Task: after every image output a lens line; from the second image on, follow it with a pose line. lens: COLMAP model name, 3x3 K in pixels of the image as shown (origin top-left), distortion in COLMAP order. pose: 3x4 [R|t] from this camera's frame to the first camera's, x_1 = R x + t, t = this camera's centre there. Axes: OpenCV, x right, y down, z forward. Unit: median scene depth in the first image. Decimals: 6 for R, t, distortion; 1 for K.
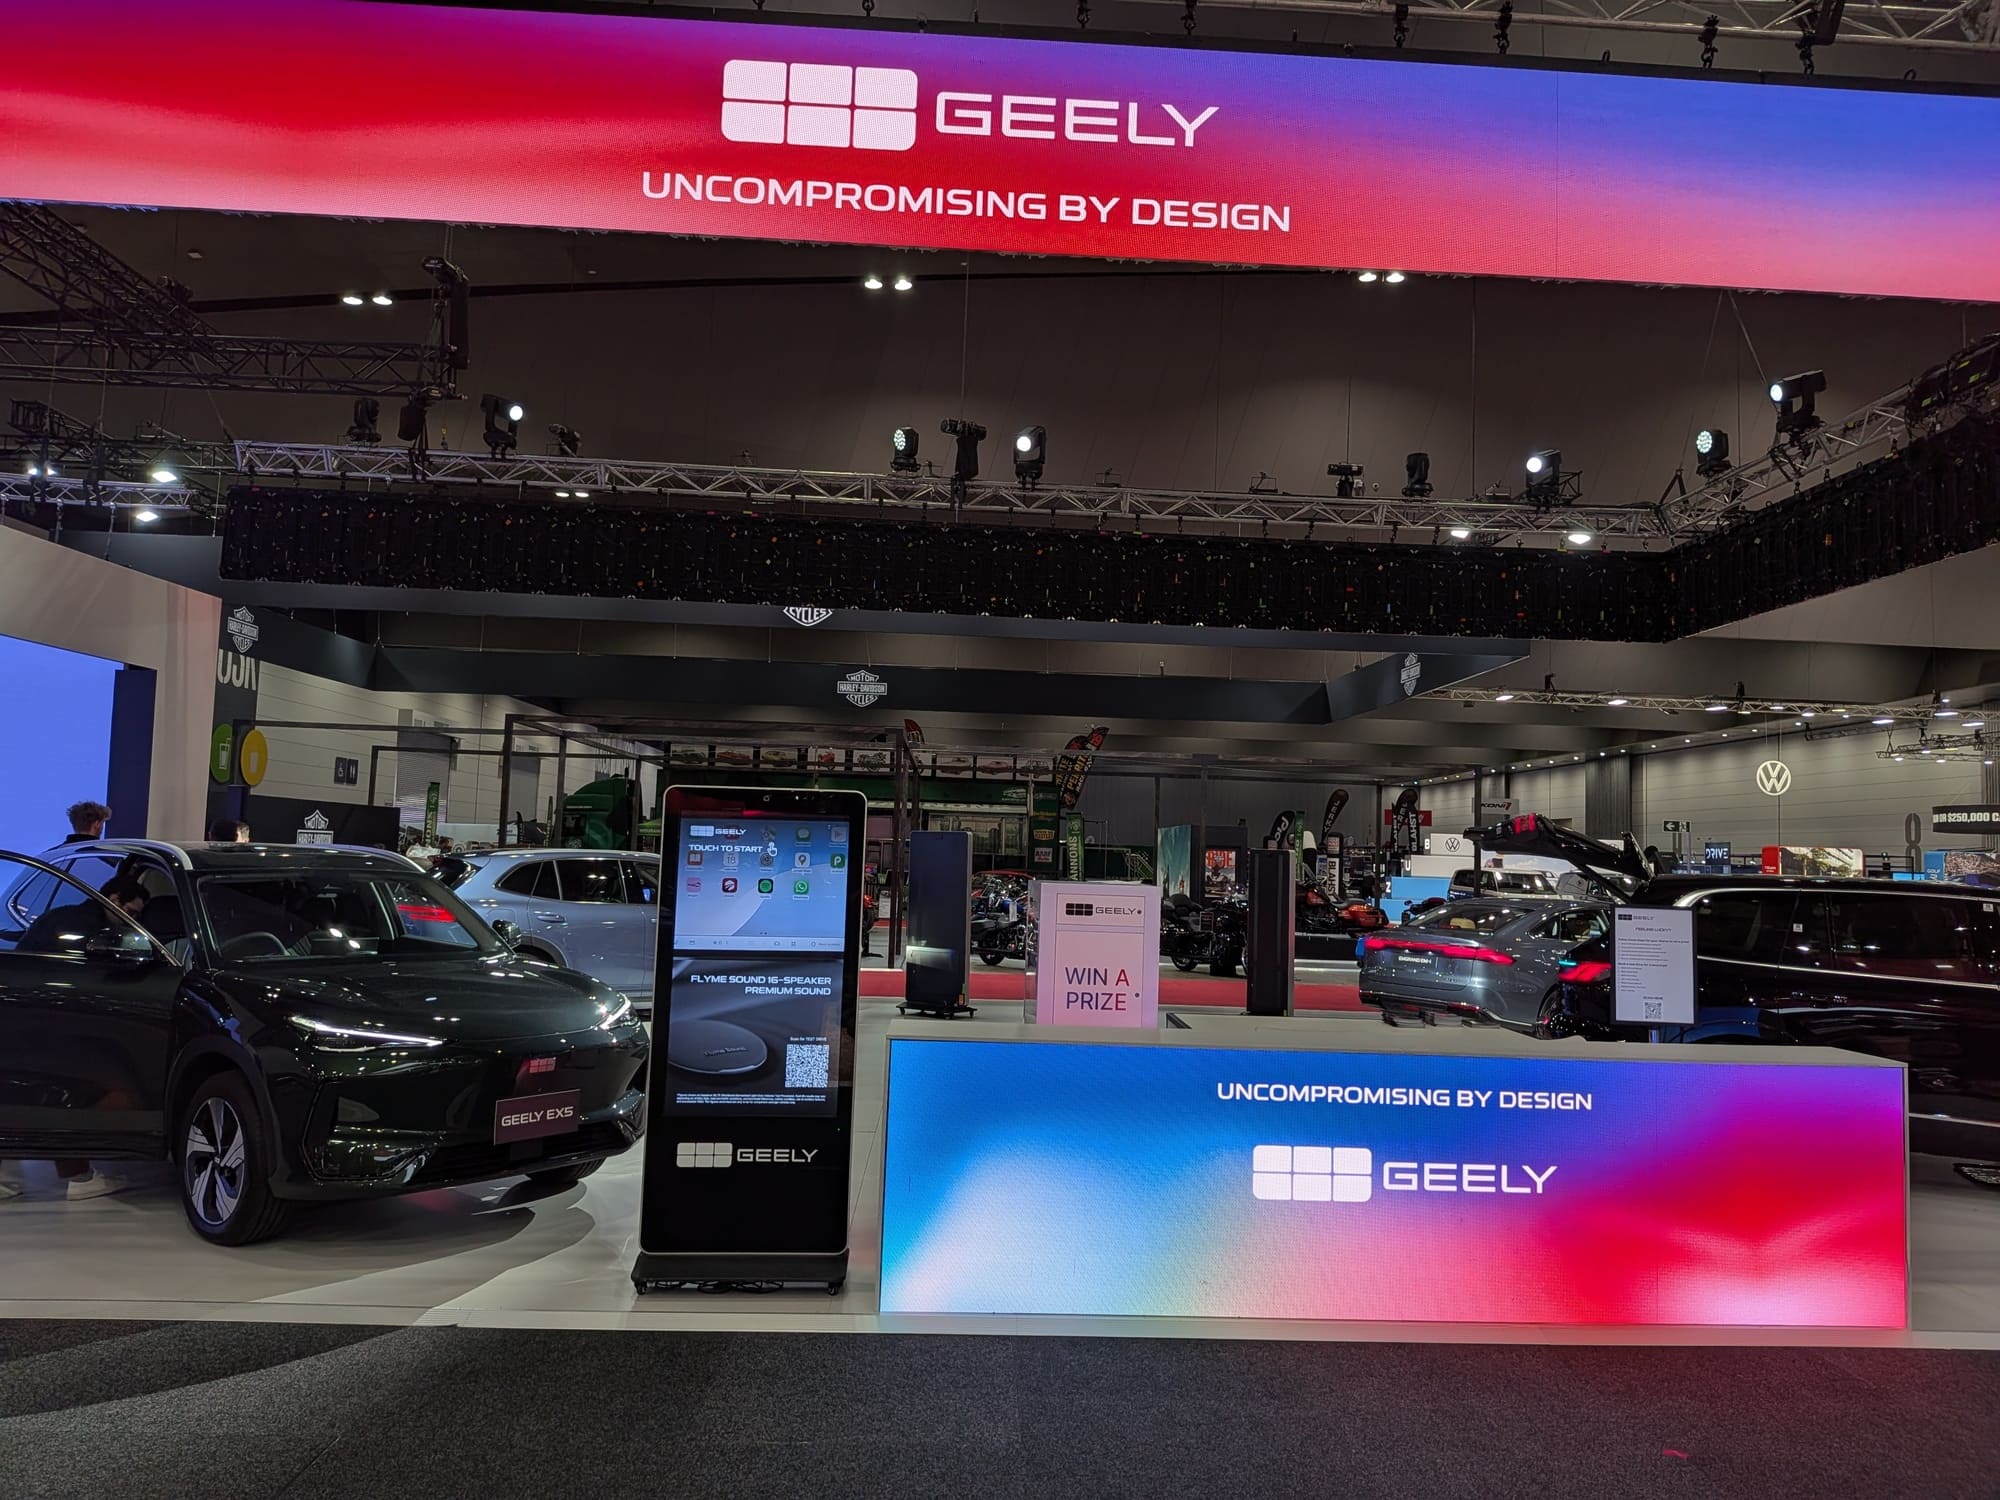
lens RADIAL K [[1436.1, 0, 1018.7], [0, 1436.1, 750.0], [0, 0, 1]] dist [0.058486, -0.085425]
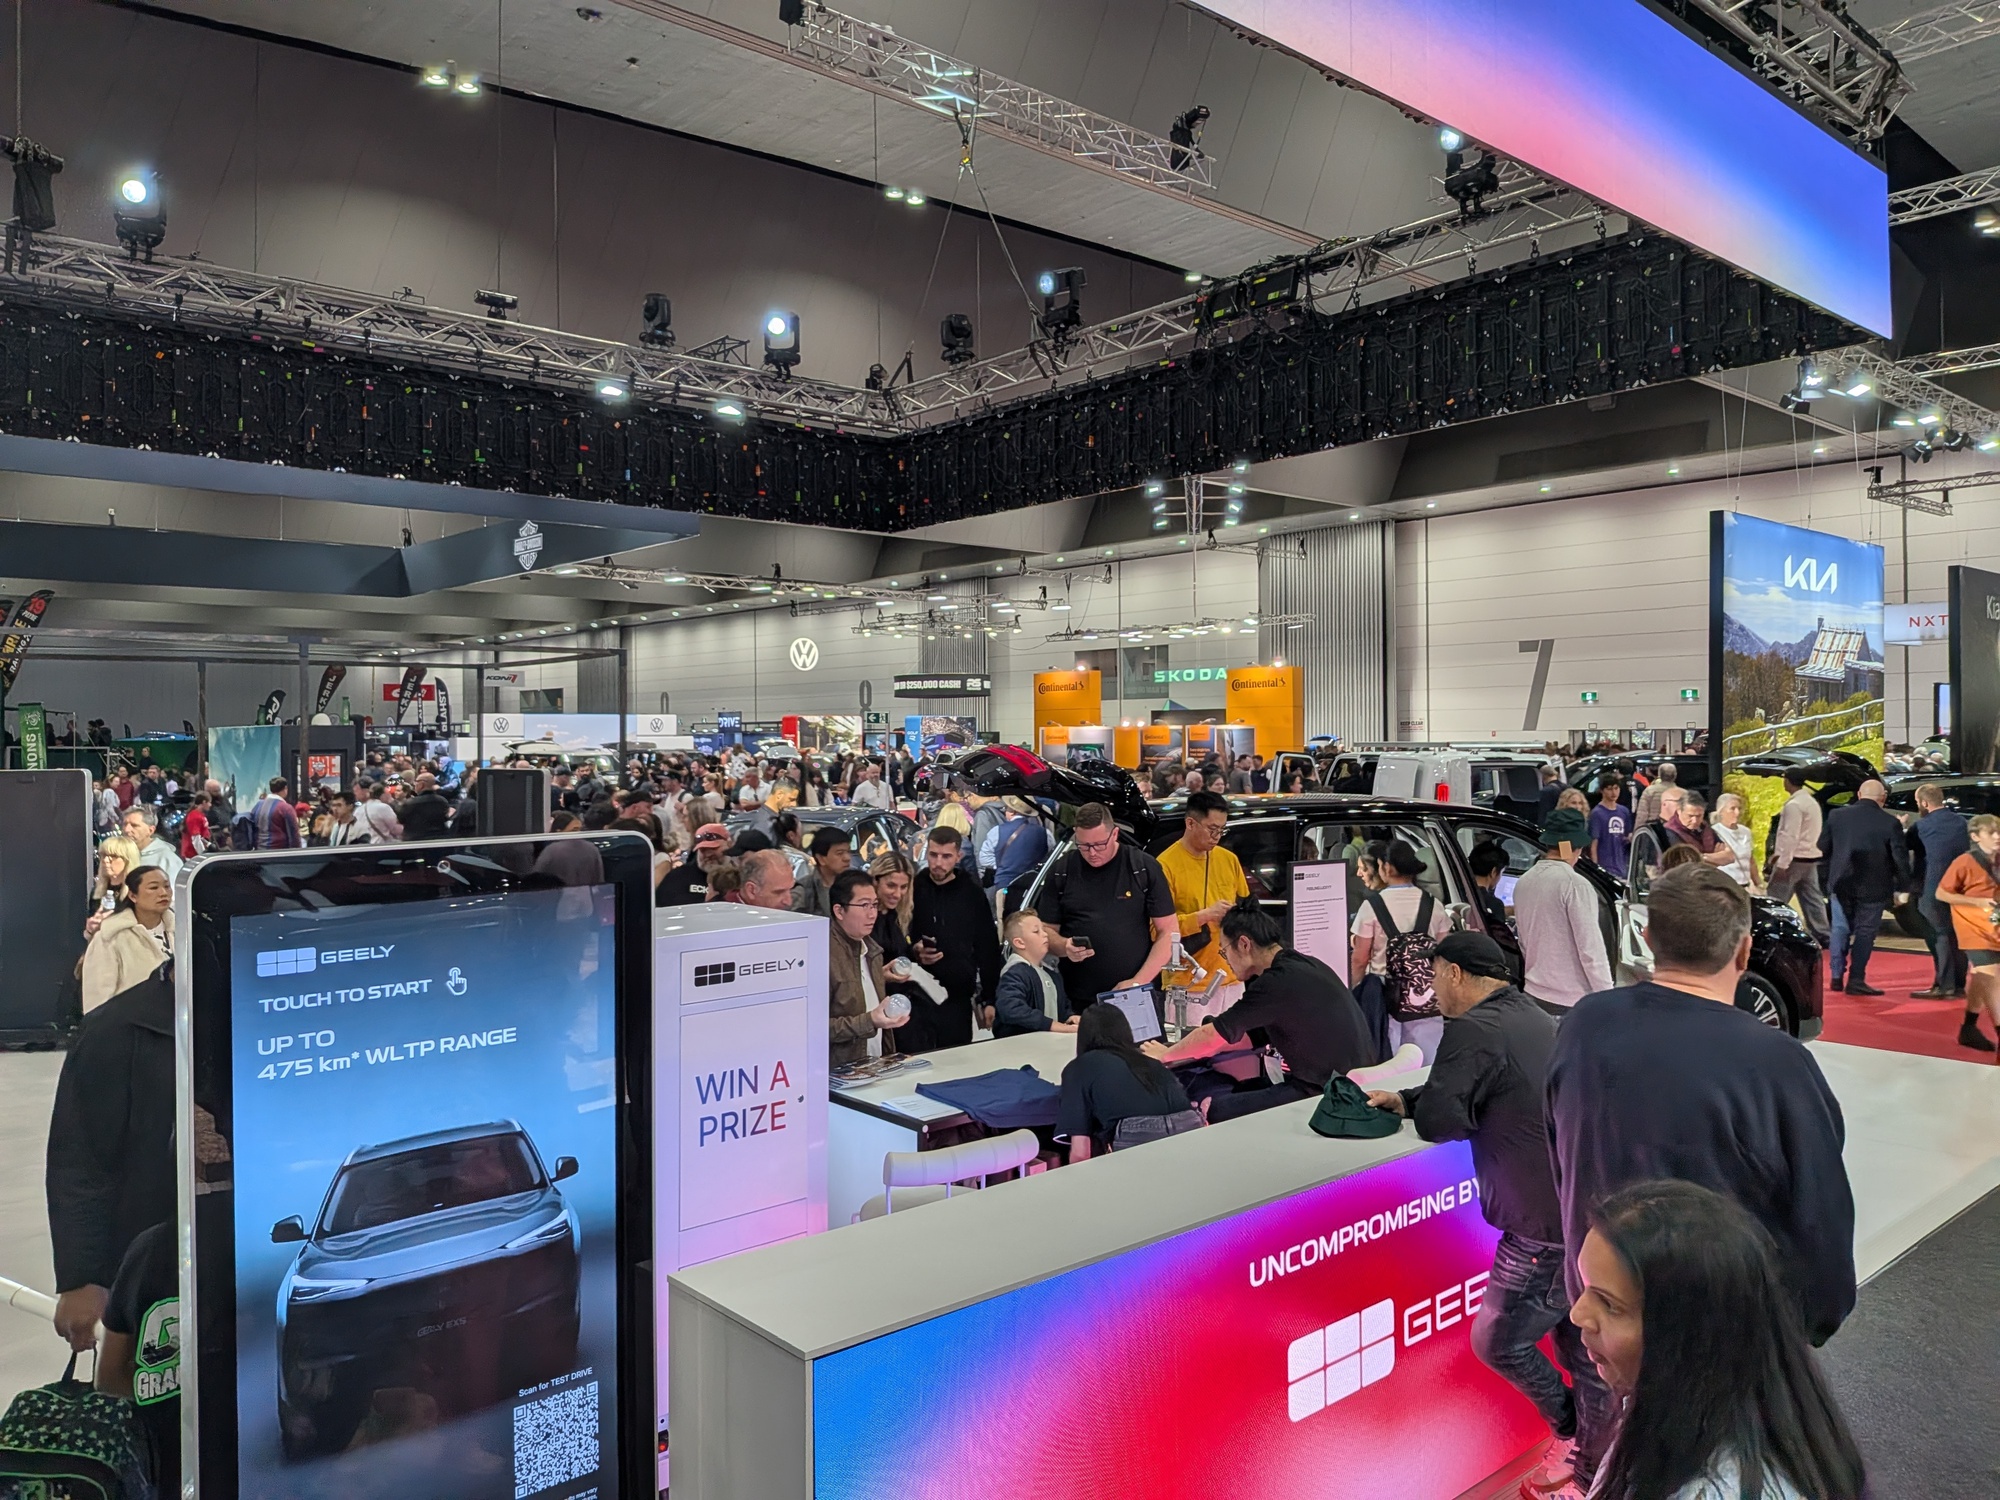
lens RADIAL K [[1436.1, 0, 957.4], [0, 1436.1, 736.7], [0, 0, 1]] dist [0.058486, -0.085425]
pose [[0.793074, -0.039678, 0.607832, -0.111019], [-0.010910, 0.996791, 0.079303, -0.014371], [-0.609028, -0.069524, 0.790096, 0.201332]]
